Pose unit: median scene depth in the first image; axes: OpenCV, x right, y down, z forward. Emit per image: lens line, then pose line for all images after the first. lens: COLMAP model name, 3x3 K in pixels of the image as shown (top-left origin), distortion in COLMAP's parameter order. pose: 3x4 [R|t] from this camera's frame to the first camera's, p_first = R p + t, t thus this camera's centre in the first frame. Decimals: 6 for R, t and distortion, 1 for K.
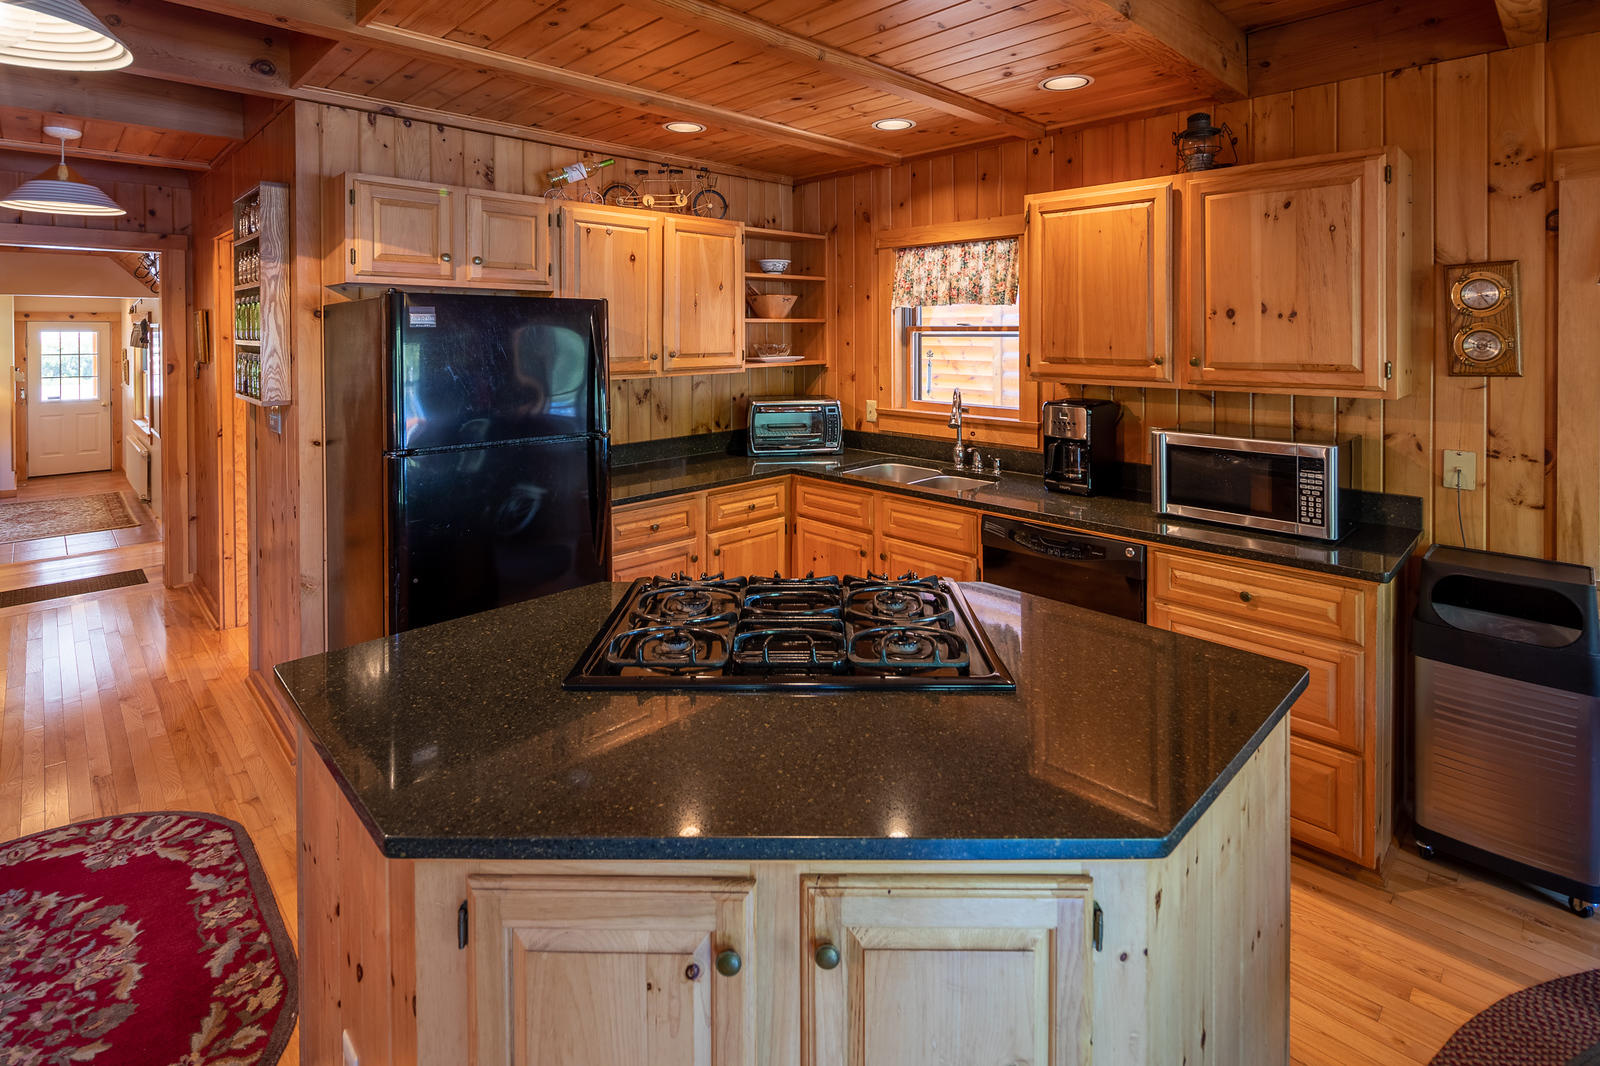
lens RADIAL K [[773.5, 0, 804.2], [0, 773.5, 336.7], [0, 0, 1]] dist [0.000050, -0.000635]
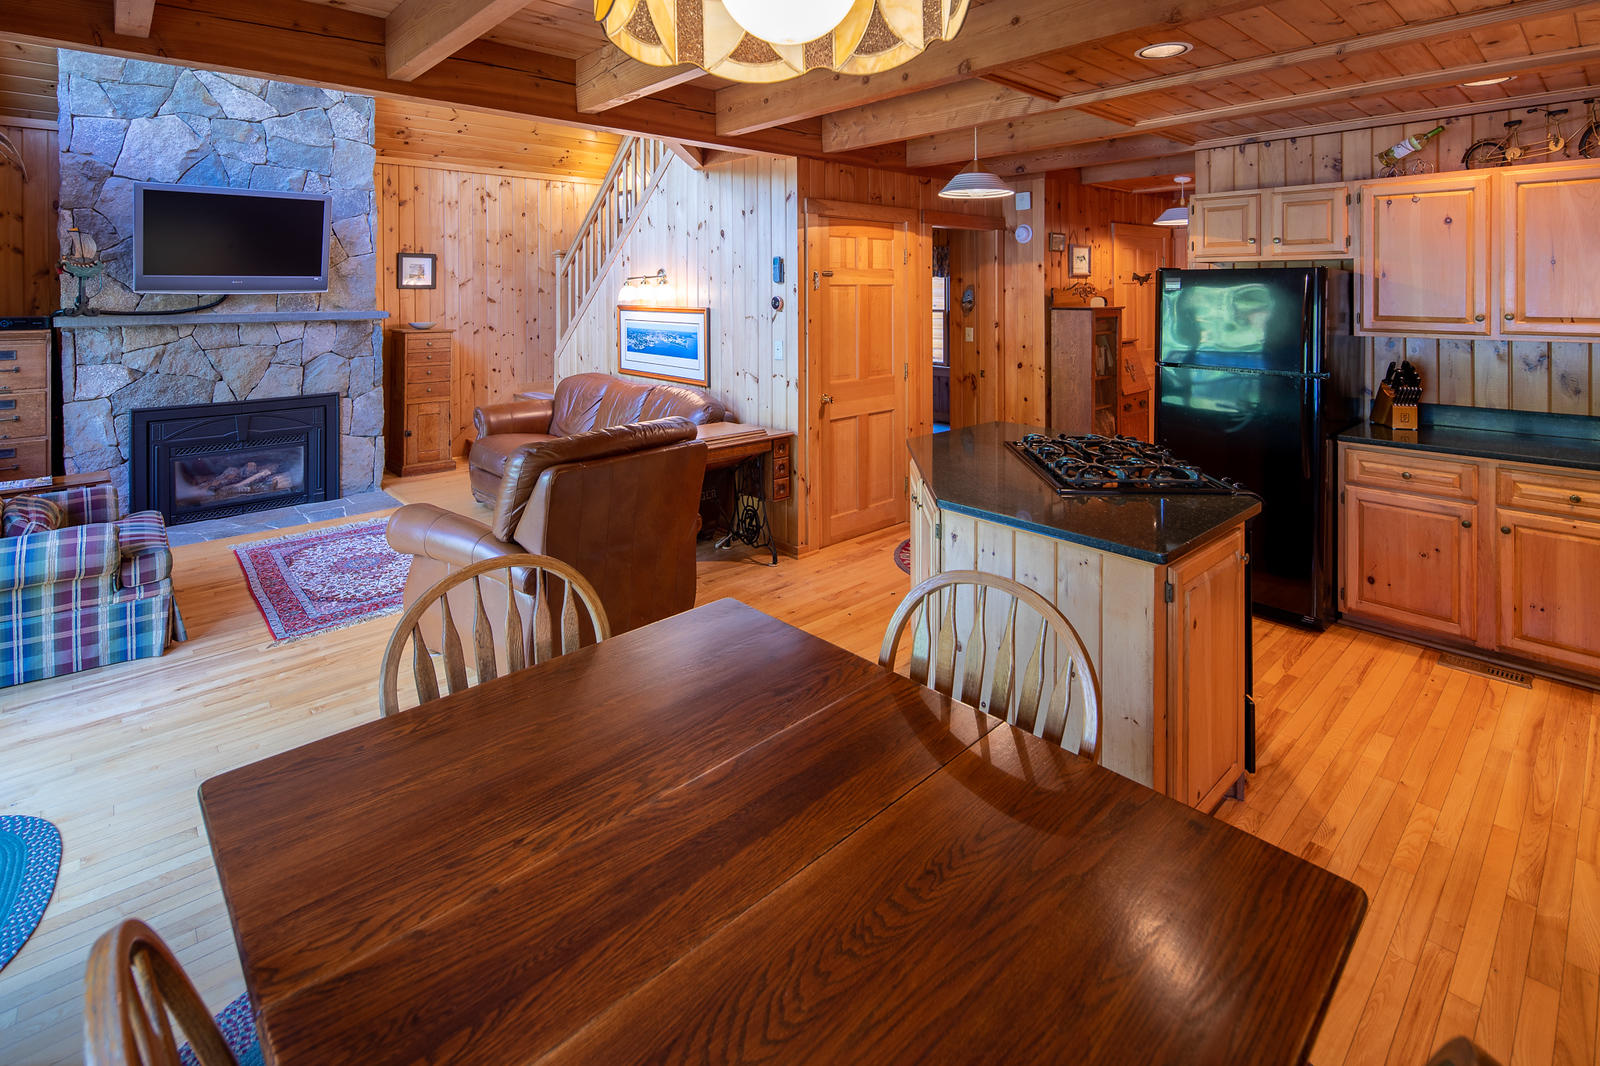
lens RADIAL K [[764.3, 0, 791.7], [0, 764.3, 293.6], [0, 0, 1]] dist [0.000965, -0.003556]
pose [[-0.046364, 0.005778, -0.998908, 0.951340], [-0.002586, 0.999979, 0.005905, -0.010271], [0.998921, 0.002857, -0.046348, 0.205639]]
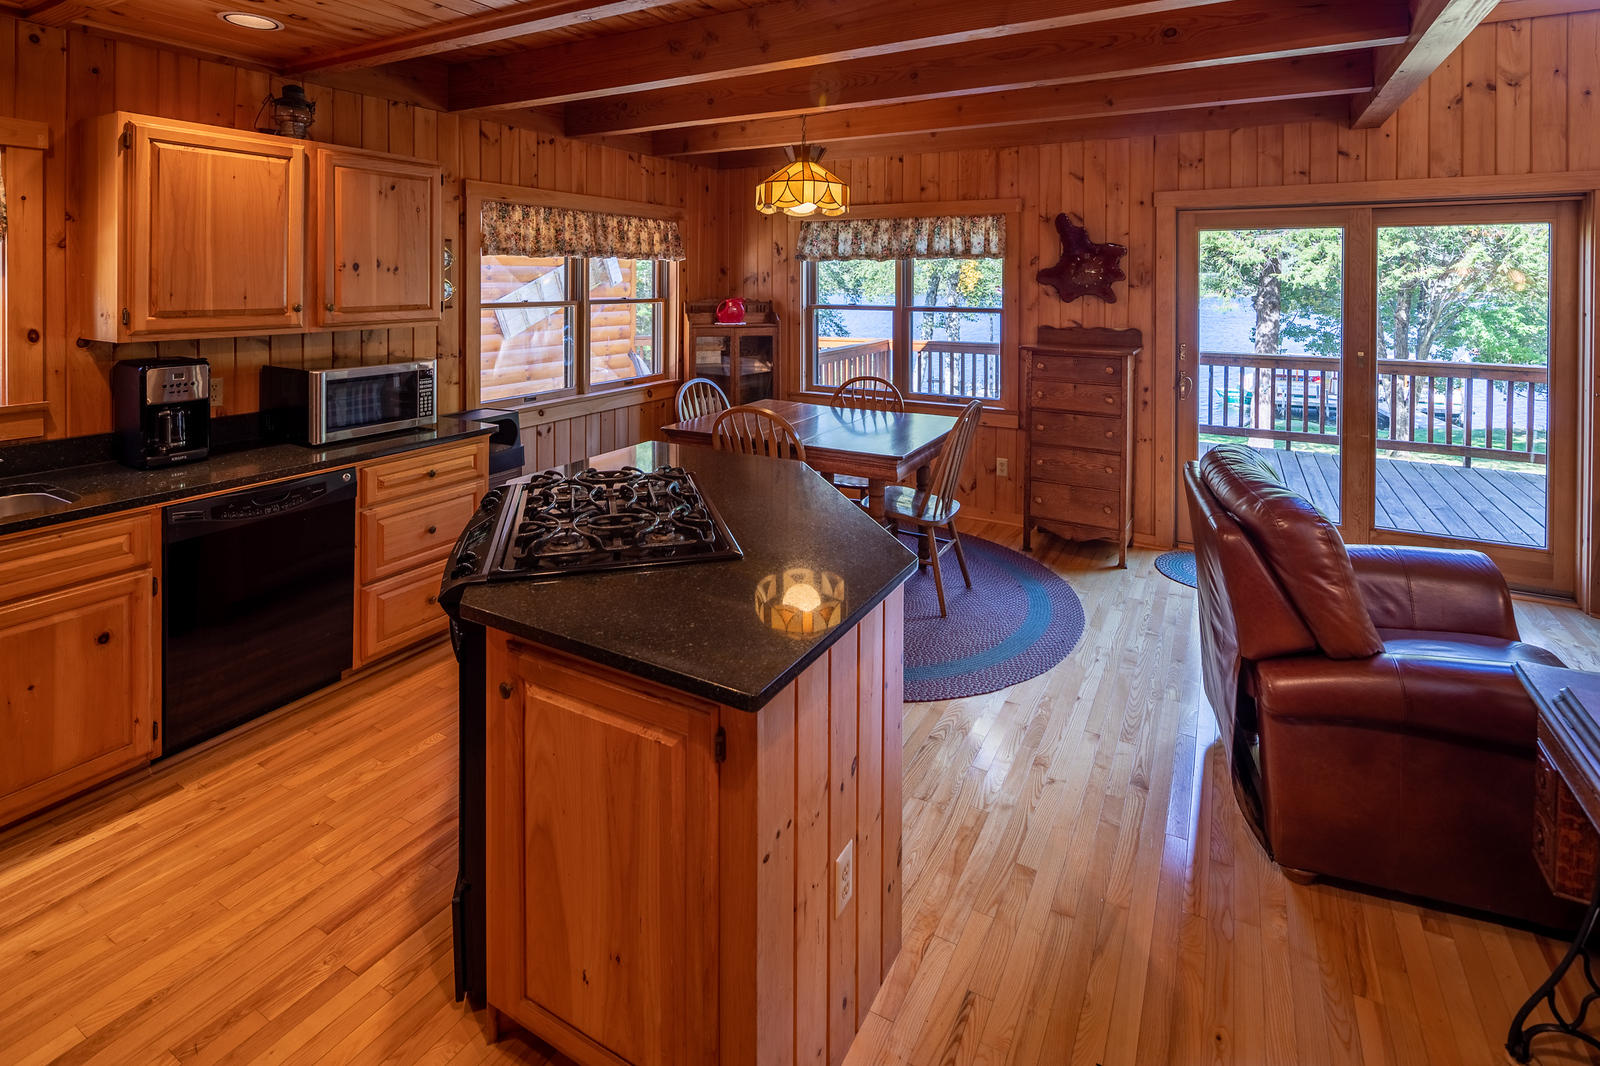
lens RADIAL K [[779.0, 0, 795.8], [0, 779.0, 286.9], [0, 0, 1]] dist [-0.002055, -0.001756]
pose [[-0.270059, -0.007195, 0.962817, -0.724060], [0.002516, 0.999963, 0.008178, -0.005554], [-0.962840, 0.004631, -0.270031, 0.574522]]
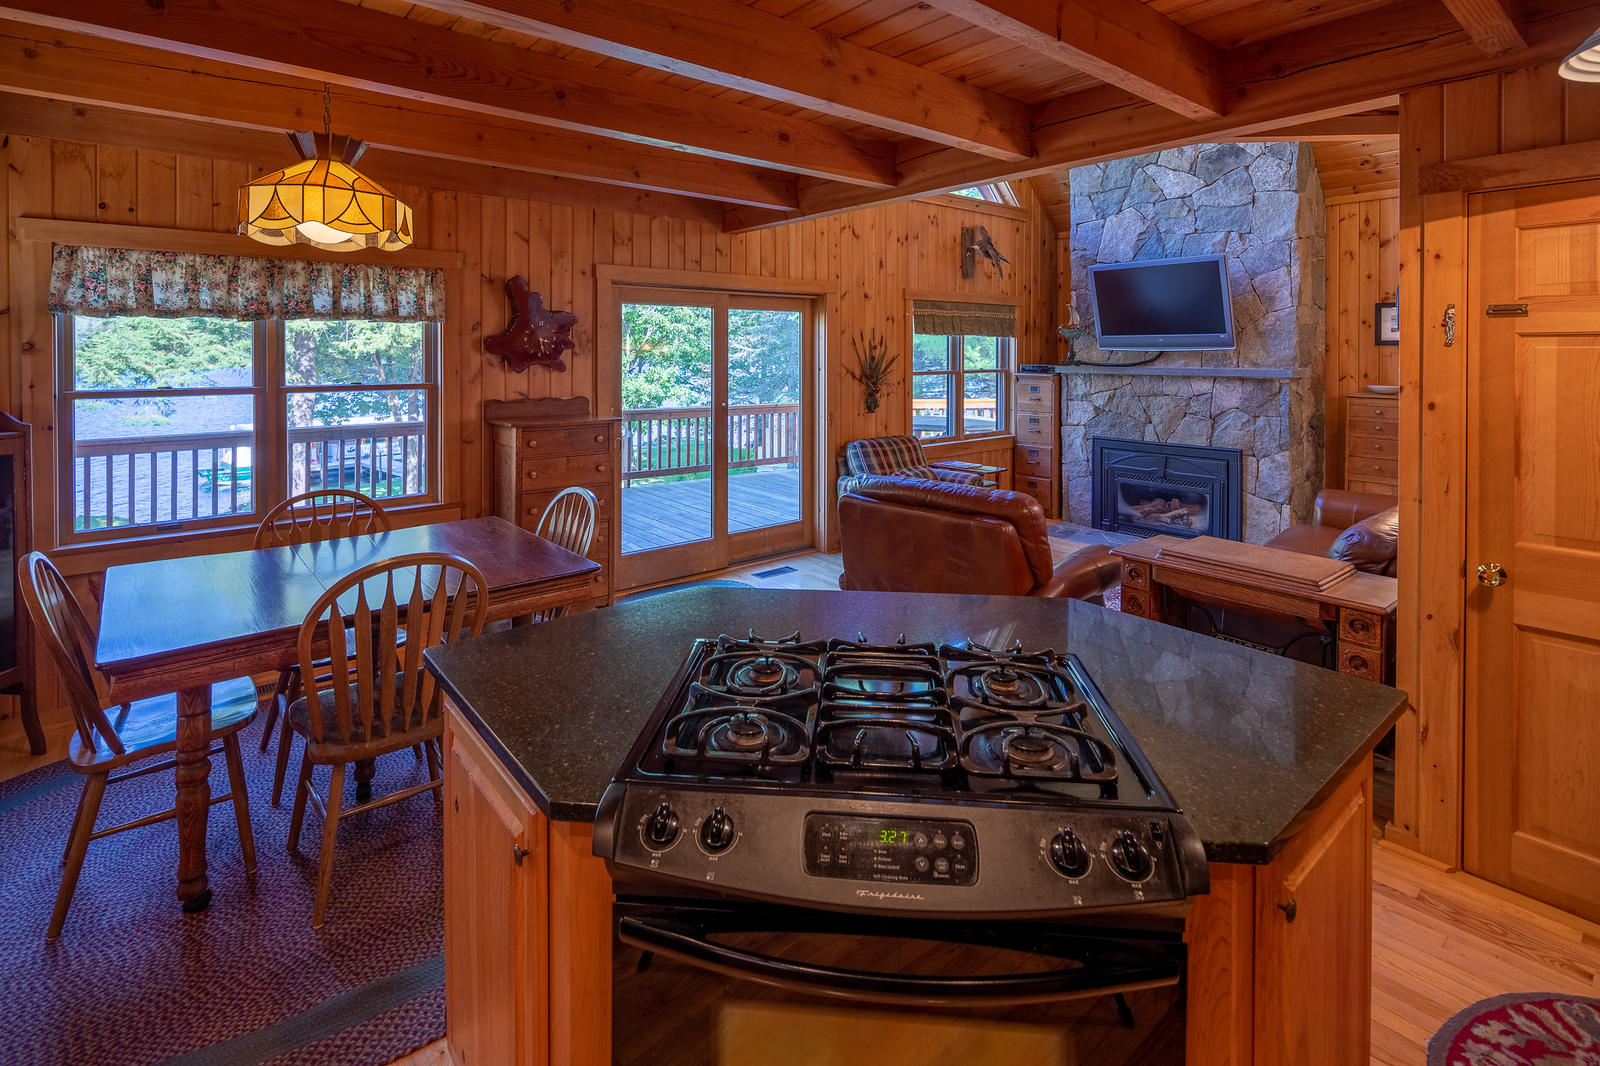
lens RADIAL K [[761.3, 0, 798.9], [0, 761.3, 355.5], [0, 0, 1]] dist [0.001757, -0.000052]
pose [[-0.996078, 0.000660, 0.088476, 0.005102], [0.001719, 0.999928, 0.011897, -0.008229], [-0.088462, 0.012002, -0.996007, 0.991984]]
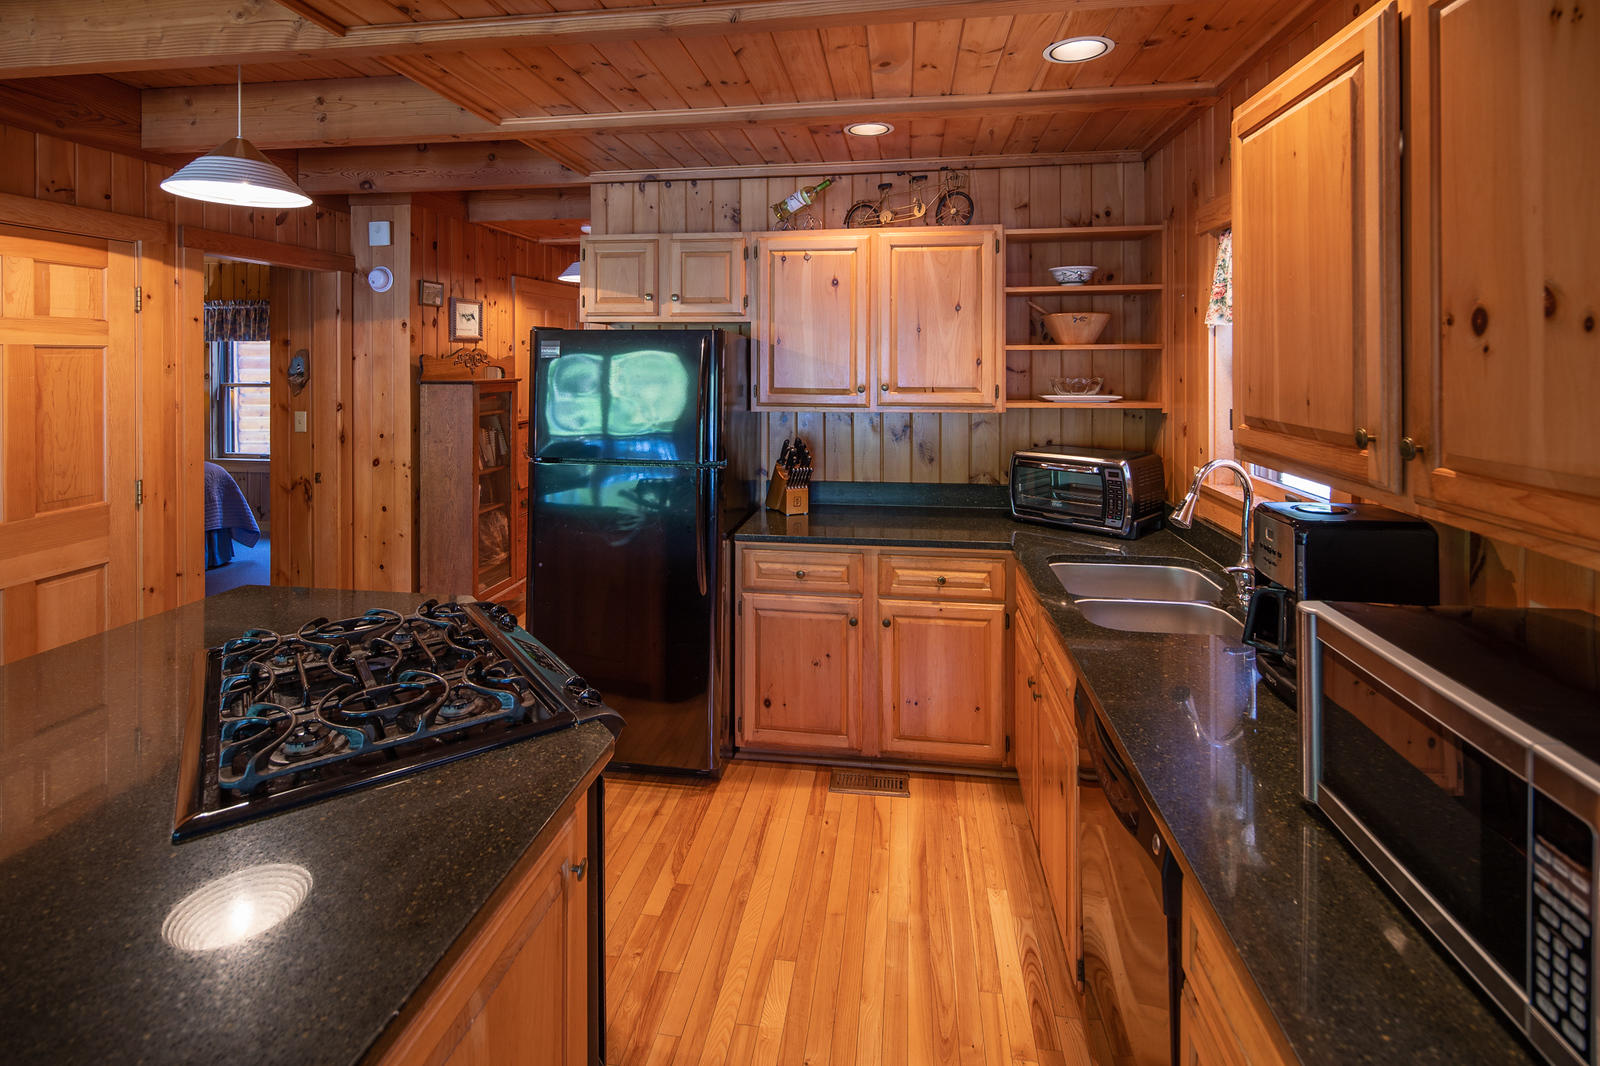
lens RADIAL K [[767.9, 0, 794.3], [0, 767.9, 360.7], [0, 0, 1]] dist [0.000042, -0.000609]
pose [[0.599666, 0.003963, -0.800240, 0.561886], [-0.006462, 0.999979, 0.000111, -0.008379], [0.800224, 0.005104, 0.599679, 0.466901]]
